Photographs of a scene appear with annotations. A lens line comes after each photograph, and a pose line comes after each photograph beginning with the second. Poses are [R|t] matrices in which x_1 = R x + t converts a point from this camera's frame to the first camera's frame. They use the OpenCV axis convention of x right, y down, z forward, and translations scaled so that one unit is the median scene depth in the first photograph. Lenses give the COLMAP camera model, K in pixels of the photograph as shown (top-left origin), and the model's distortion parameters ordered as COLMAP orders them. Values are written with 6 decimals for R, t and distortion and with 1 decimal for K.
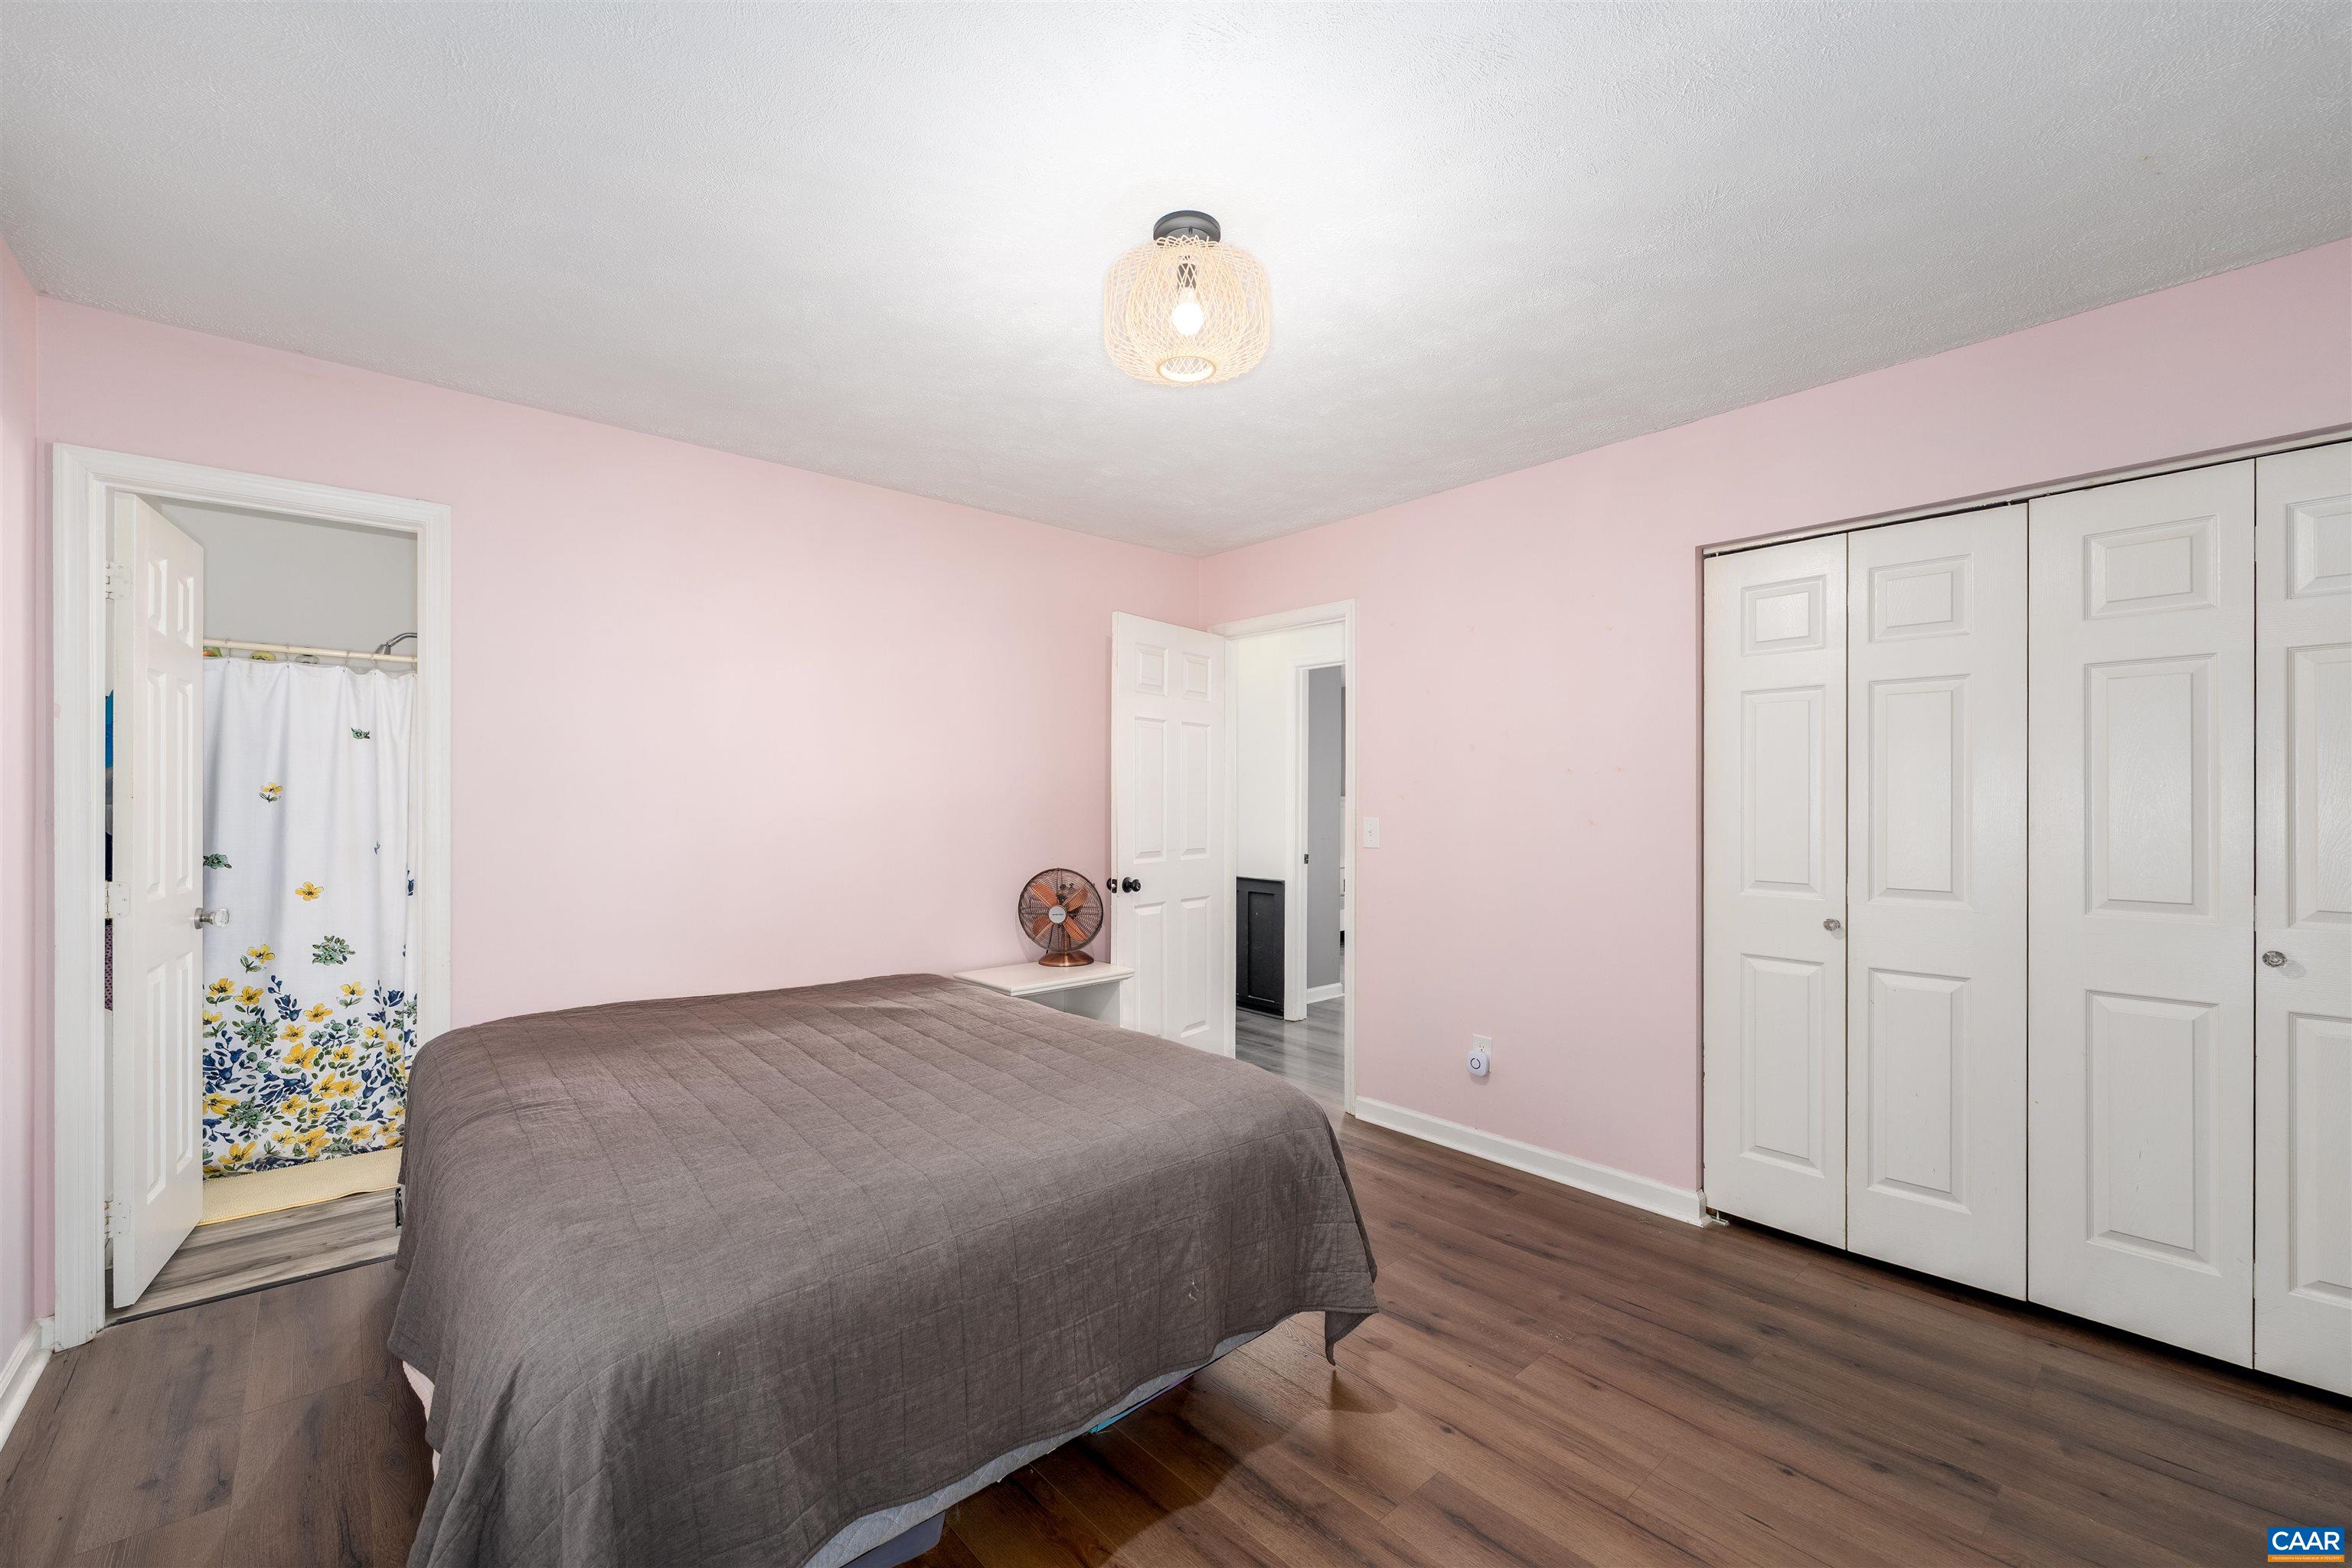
lens RADIAL K [[956.9, 0, 1181.7], [0, 956.9, 797.3], [0, 0, 1]] dist [0.001334, 0.000063]
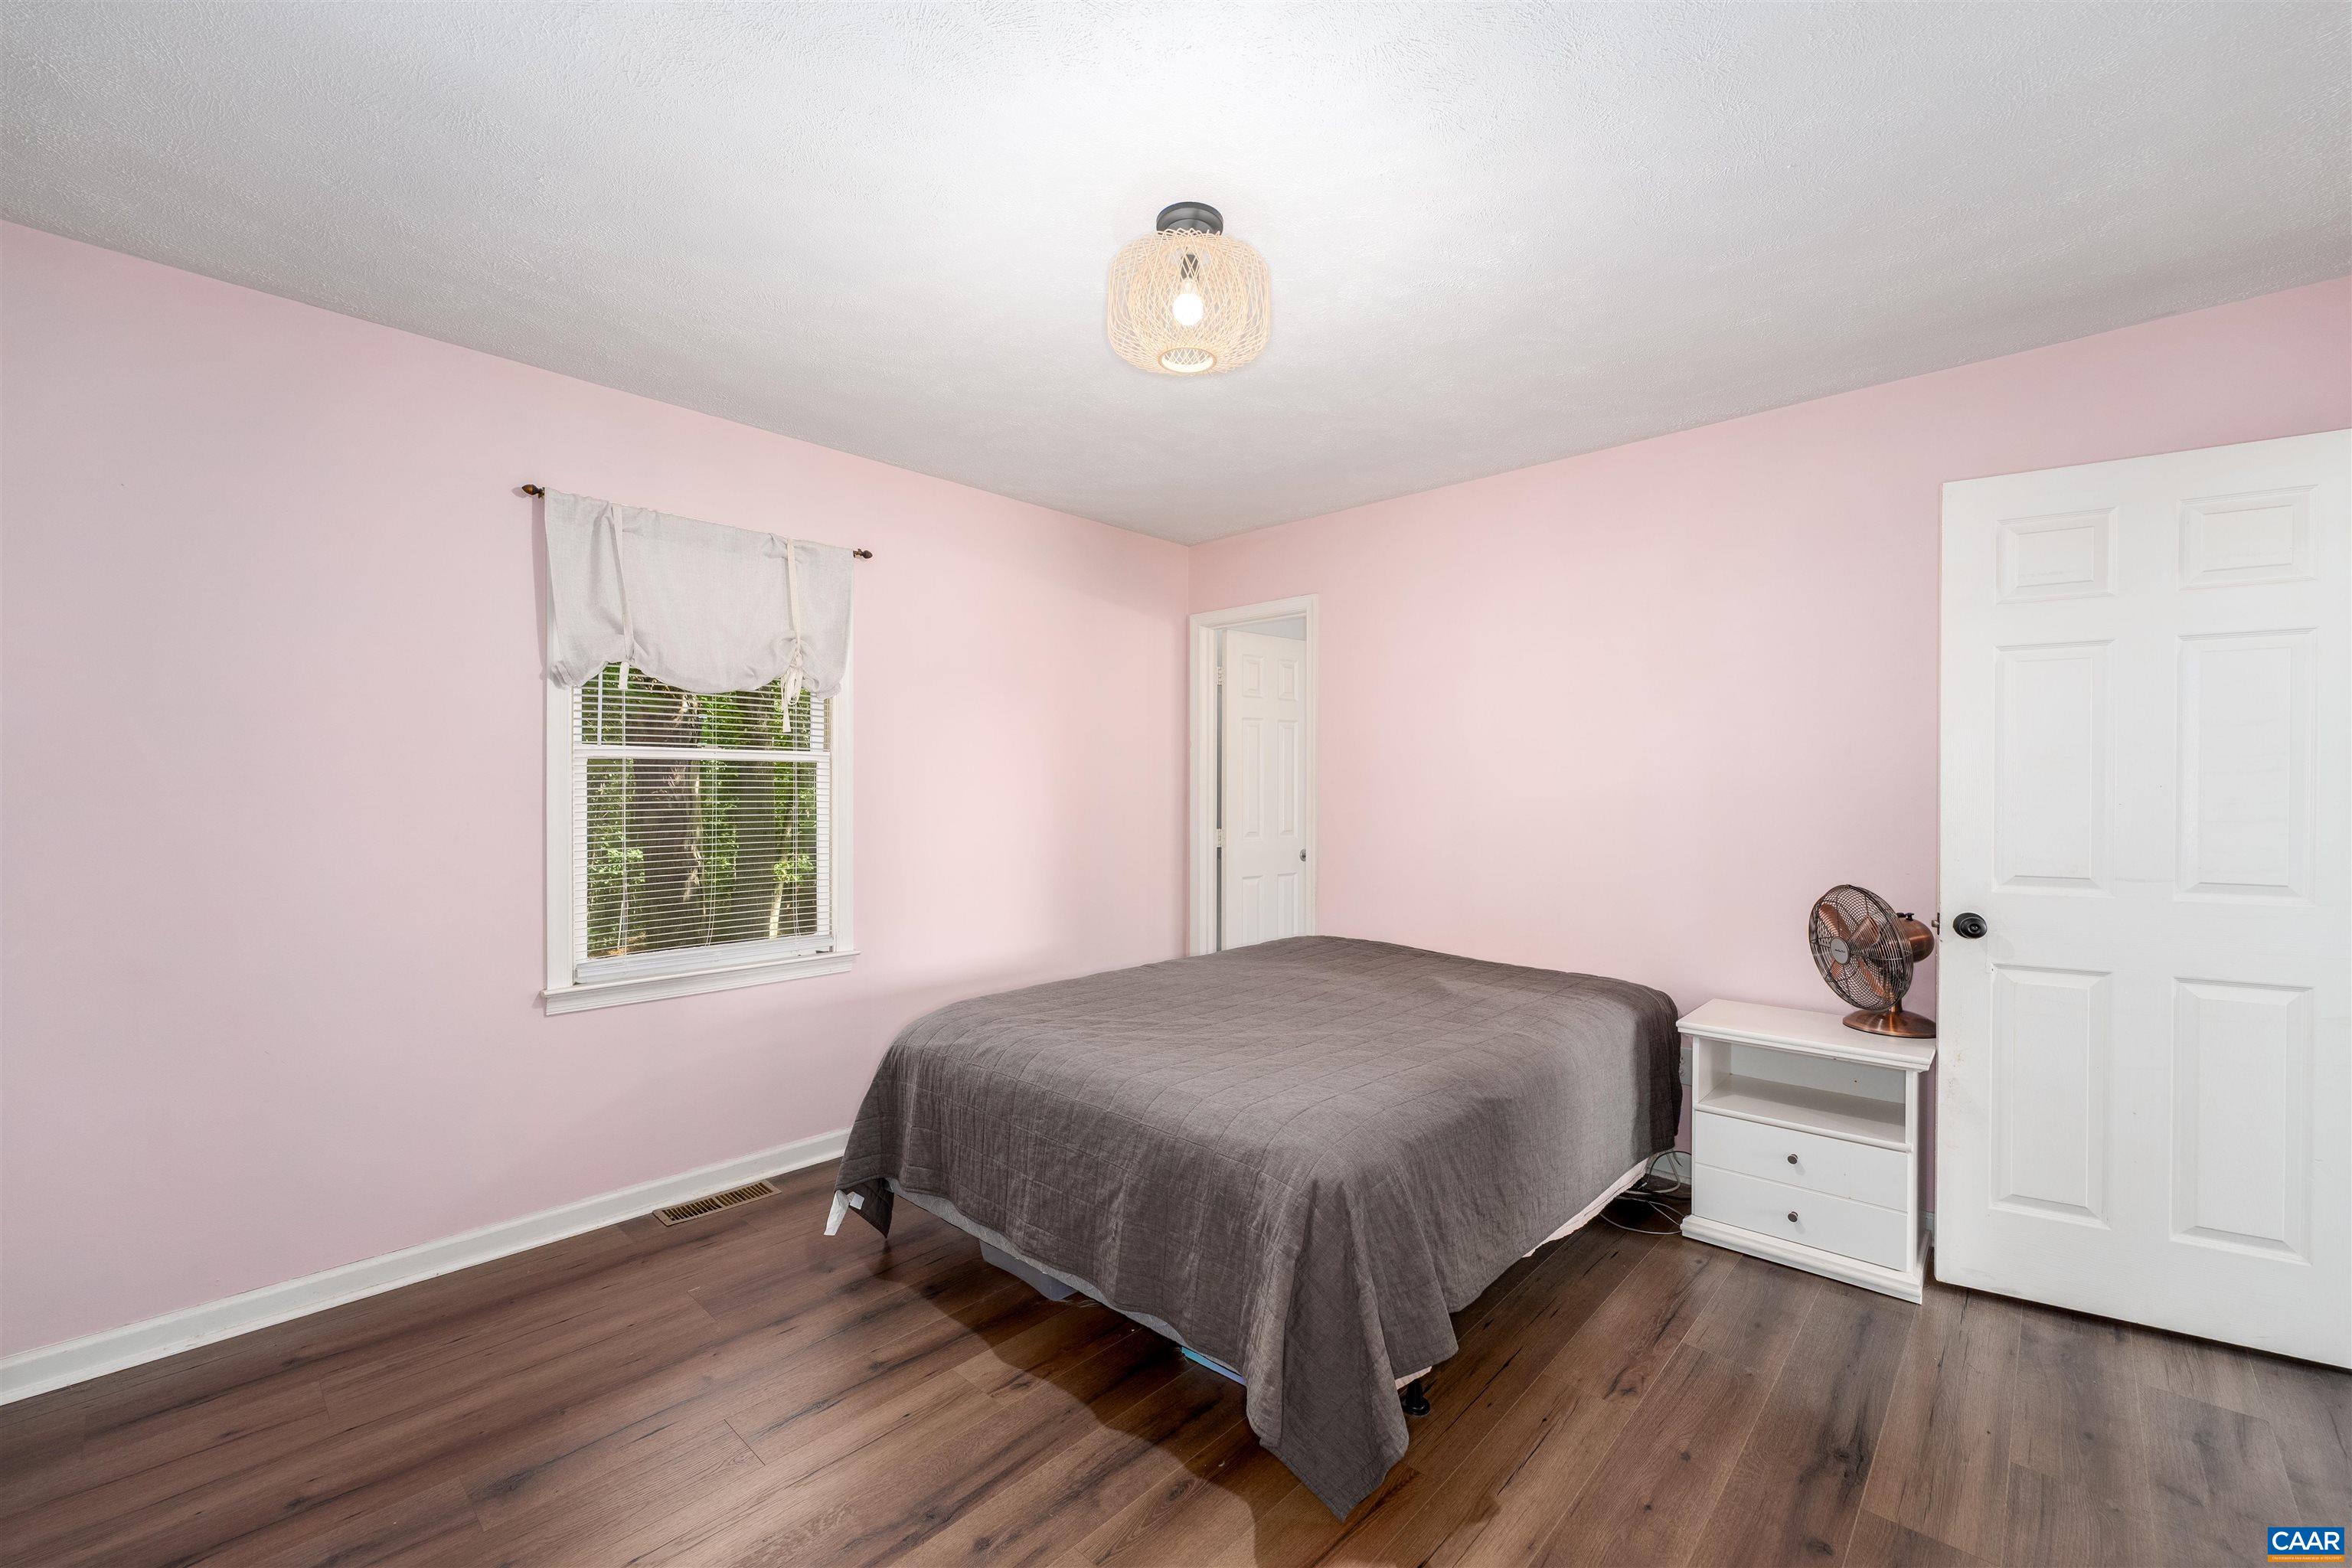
lens RADIAL K [[957.8, 0, 1183.5], [0, 957.8, 790.1], [0, 0, 1]] dist [0.000080, -0.000249]
pose [[0.094429, 0.000577, -0.995531, 1.086132], [0.002683, 0.999996, 0.000834, 0.008563], [0.995528, -0.002750, 0.094427, 0.960102]]
